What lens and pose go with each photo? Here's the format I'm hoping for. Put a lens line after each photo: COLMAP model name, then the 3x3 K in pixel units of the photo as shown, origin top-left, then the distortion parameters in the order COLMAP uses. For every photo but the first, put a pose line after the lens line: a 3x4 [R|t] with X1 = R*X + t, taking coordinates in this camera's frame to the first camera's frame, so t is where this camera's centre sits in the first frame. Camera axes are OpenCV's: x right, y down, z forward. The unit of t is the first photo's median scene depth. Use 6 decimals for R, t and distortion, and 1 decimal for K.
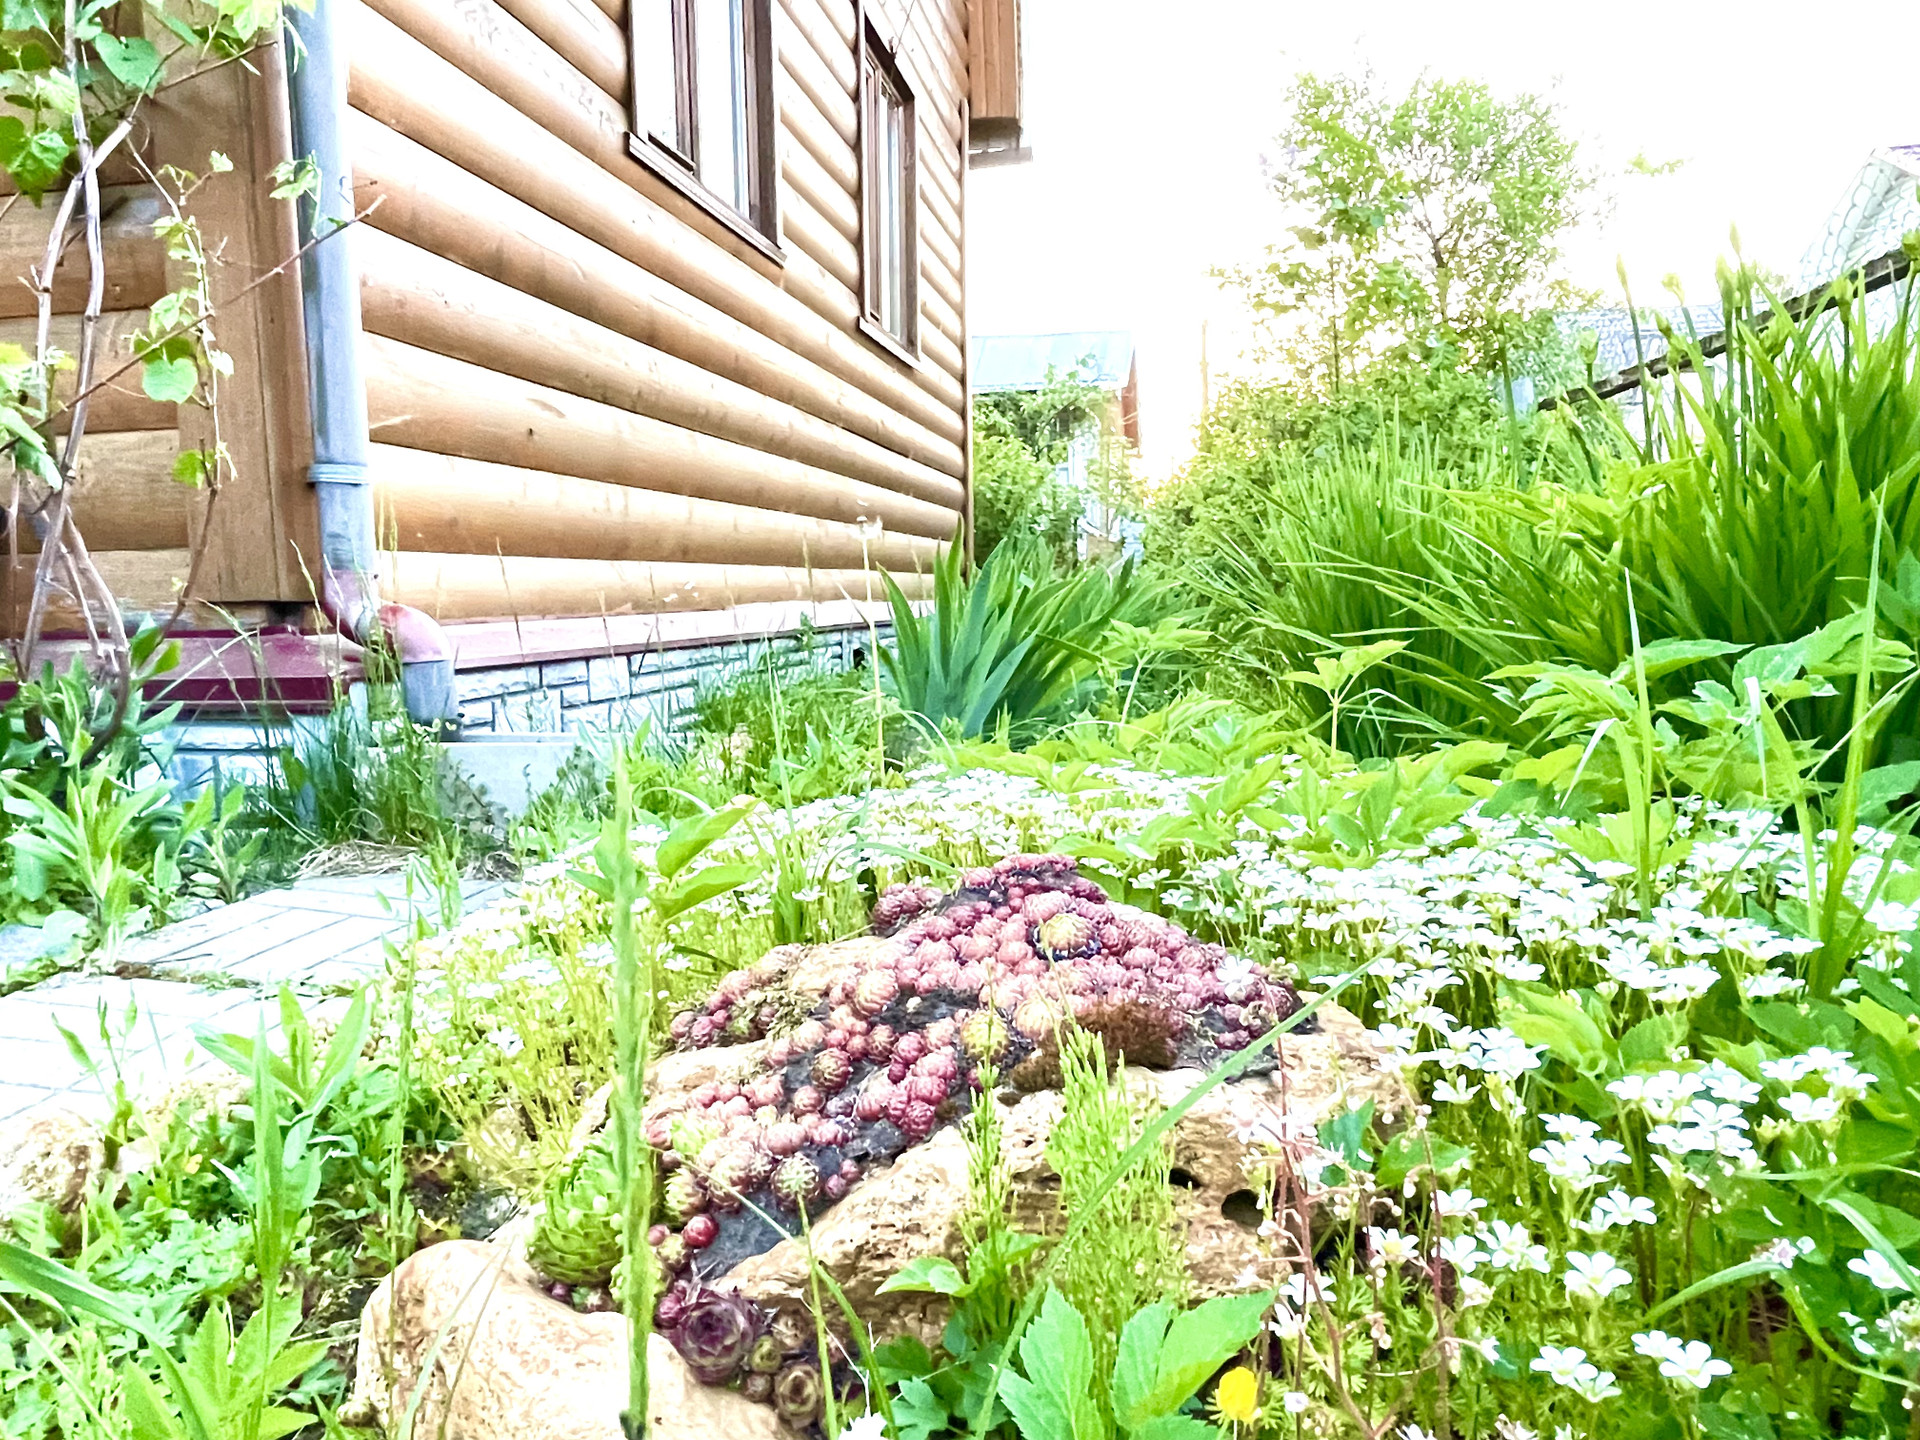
lens RADIAL K [[1298.5, 0, 960.0], [0, 1298.5, 720.0], [0, 0, 1]] dist [-0.000837, -0.000516]
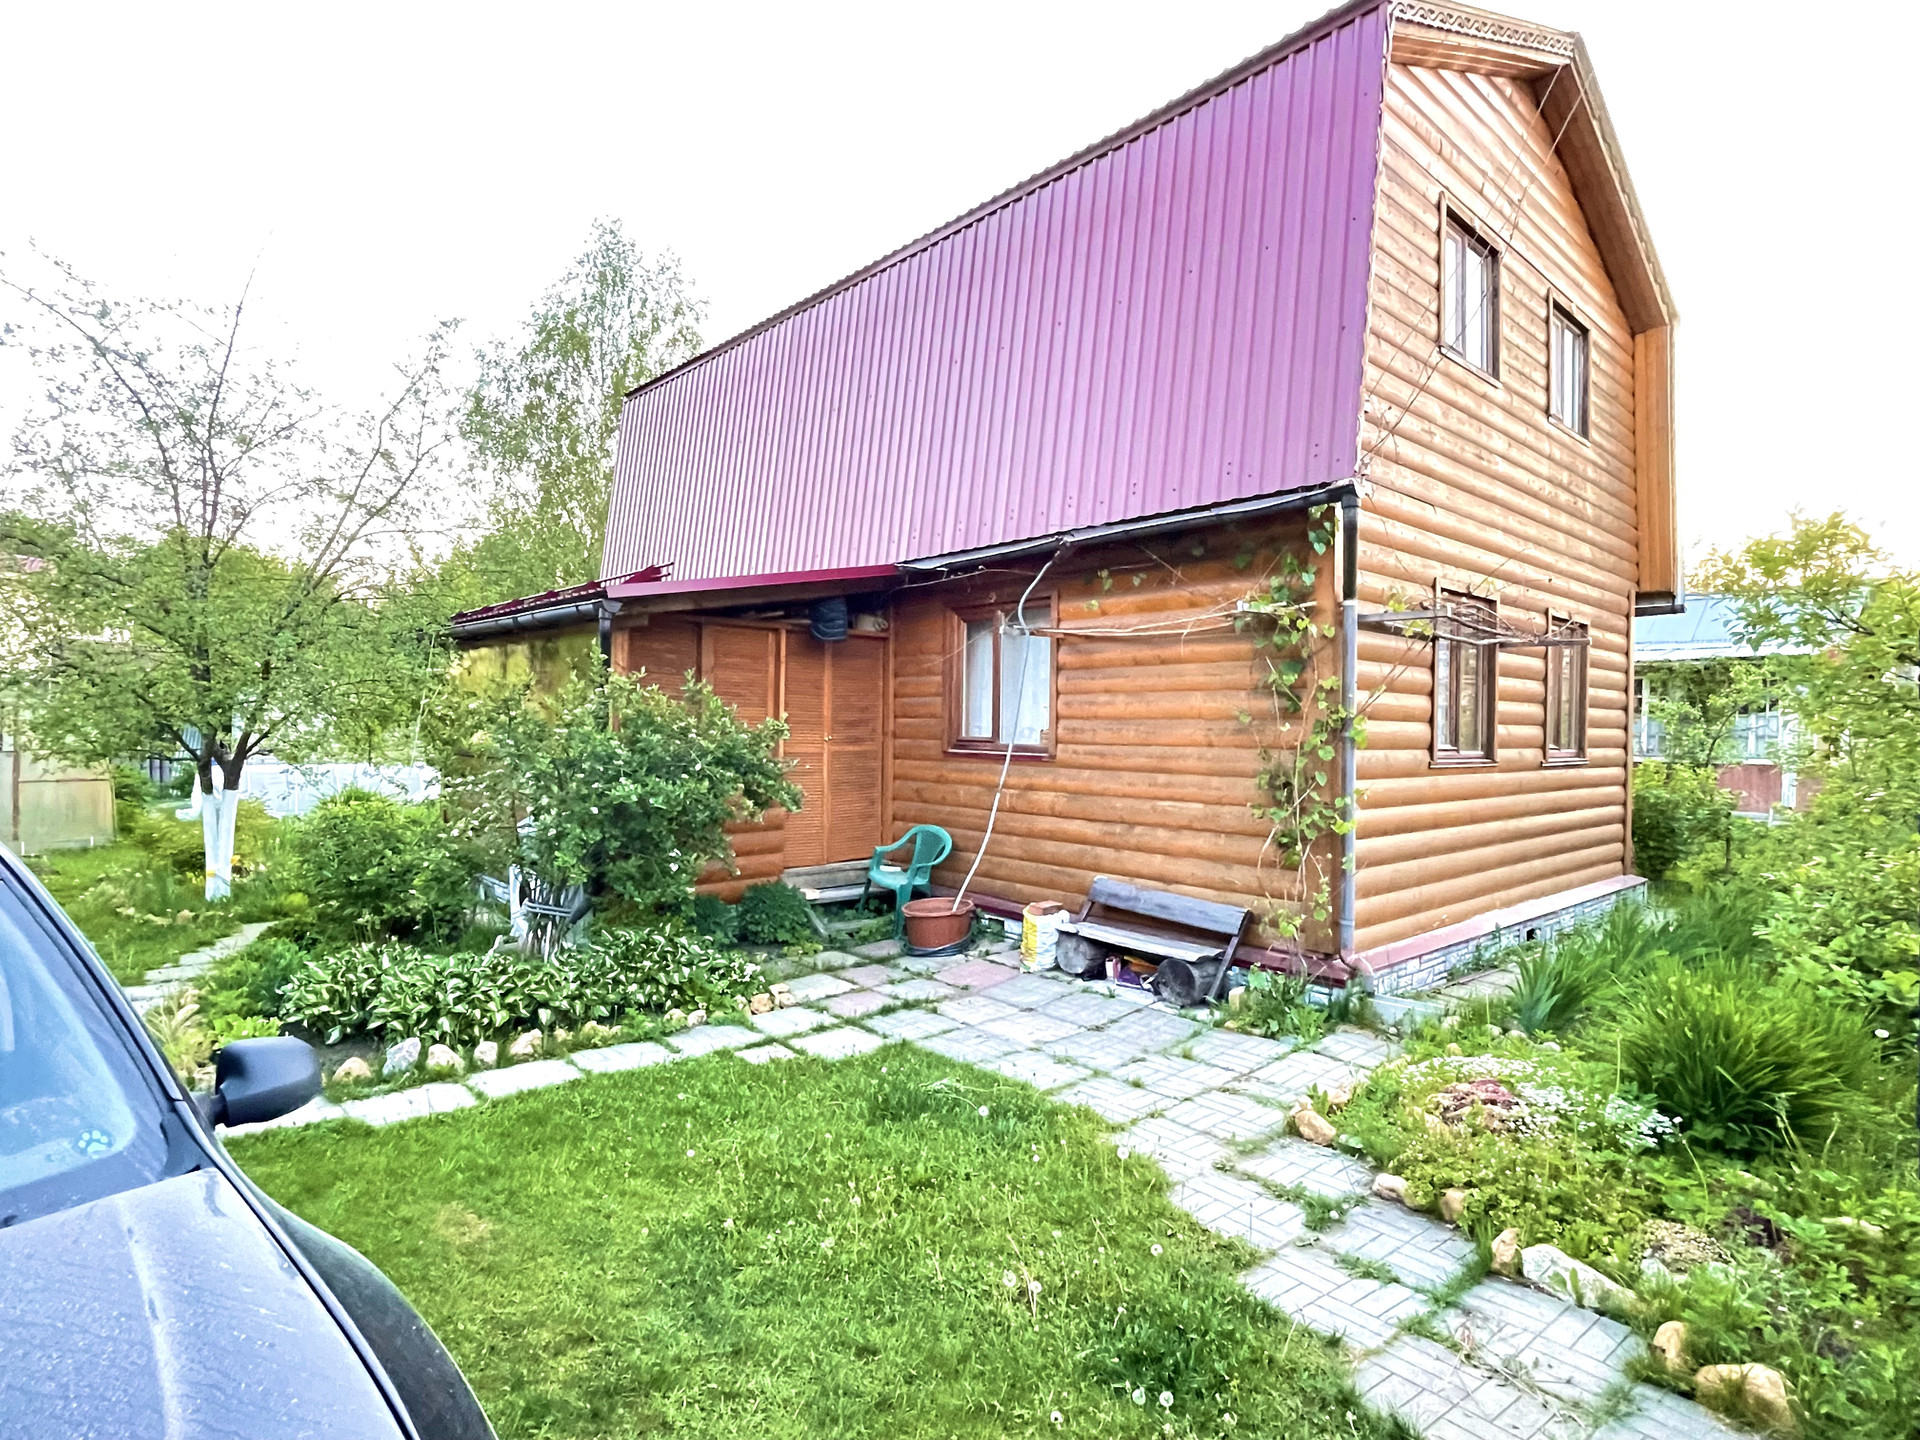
lens RADIAL K [[1009.0, 0, 960.0], [0, 1009.0, 720.0], [0, 0, 1]] dist [-0.003042, -0.000427]
pose [[0.795065, 0.024927, -0.606012, 0.406713], [-0.088648, 0.993201, -0.075450, -0.464722], [0.600011, 0.113709, 0.791869, -2.135274]]
